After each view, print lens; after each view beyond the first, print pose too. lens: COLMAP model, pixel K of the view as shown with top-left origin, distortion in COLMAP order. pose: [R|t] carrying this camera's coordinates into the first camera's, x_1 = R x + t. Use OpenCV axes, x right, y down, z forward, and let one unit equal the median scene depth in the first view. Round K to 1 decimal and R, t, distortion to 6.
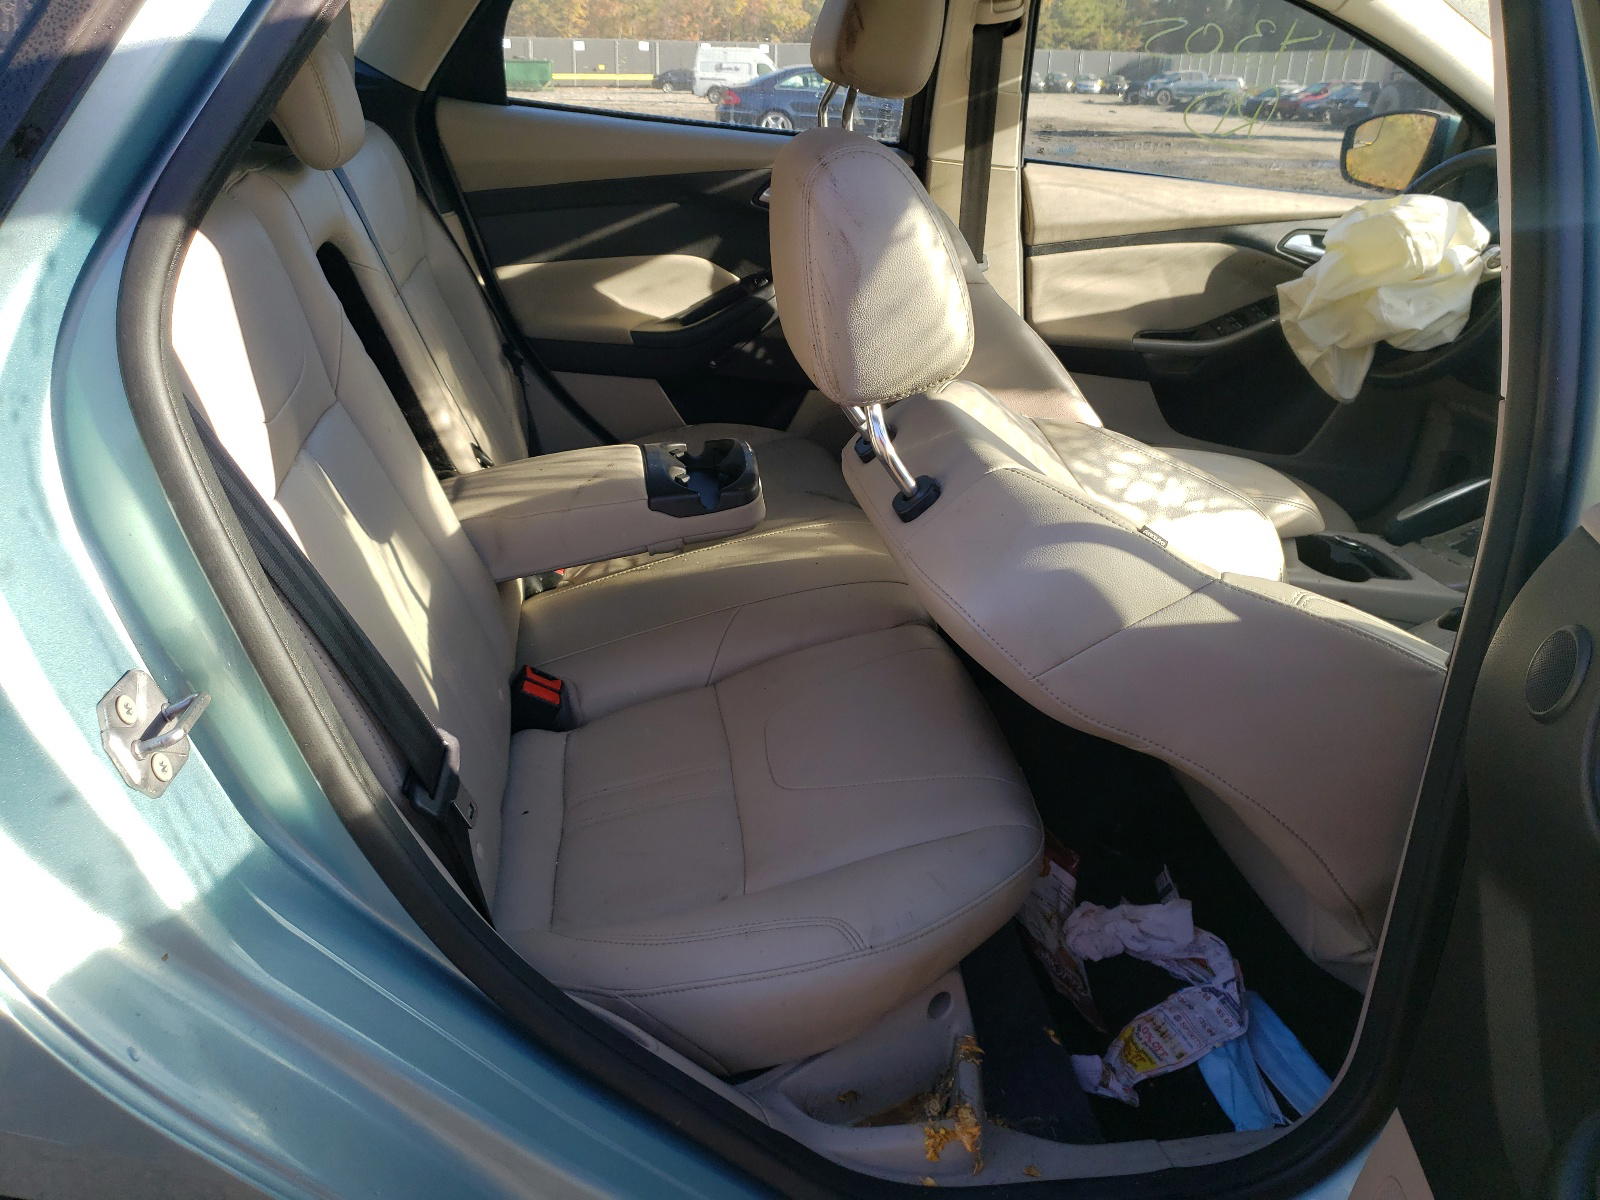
lens RADIAL K [[1204.9, 0, 799.0], [0, 1204.9, 600.2], [0, 0, 1]] dist [-0.005622, 0.017686]
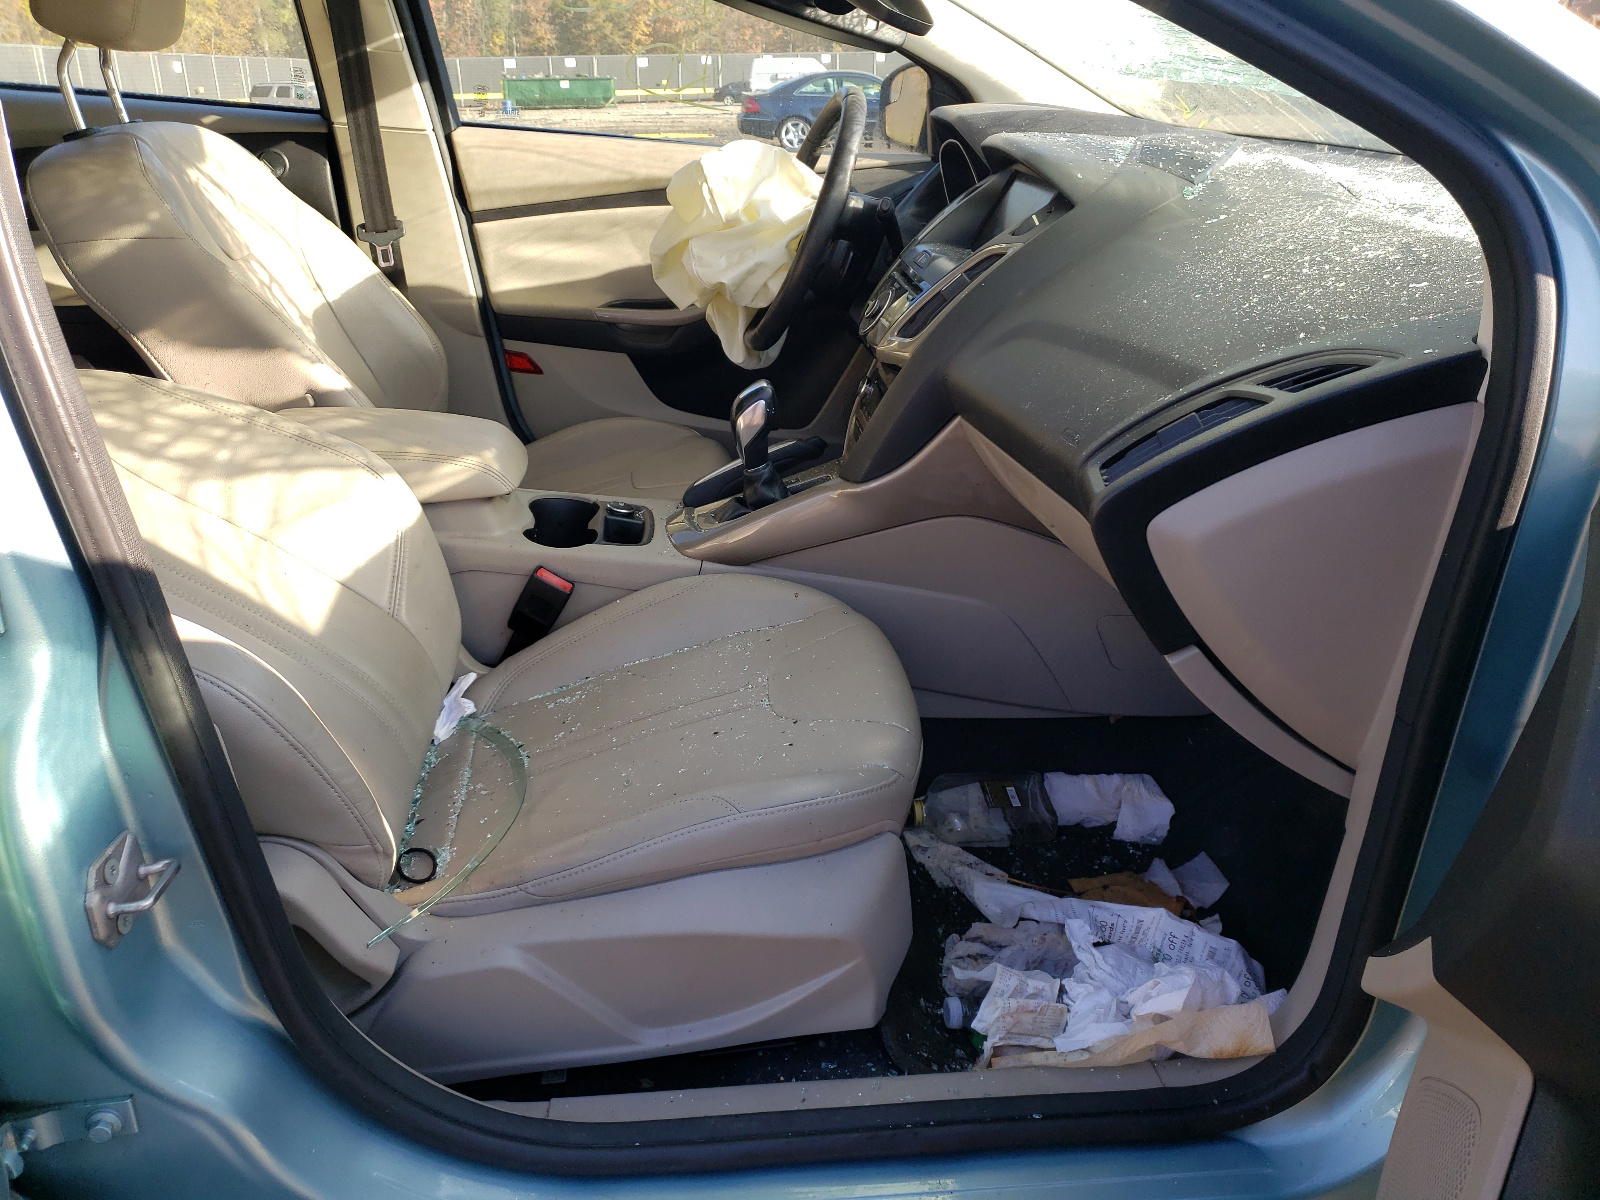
lens RADIAL K [[1204.9, 0, 799.6], [0, 1204.9, 598.6], [0, 0, 1]] dist [-0.005622, 0.017686]
pose [[0.995097, 0.005792, -0.098738, 0.527064], [-0.006868, 0.999921, -0.010564, 0.021571], [0.098669, 0.011190, 0.995057, 0.069380]]
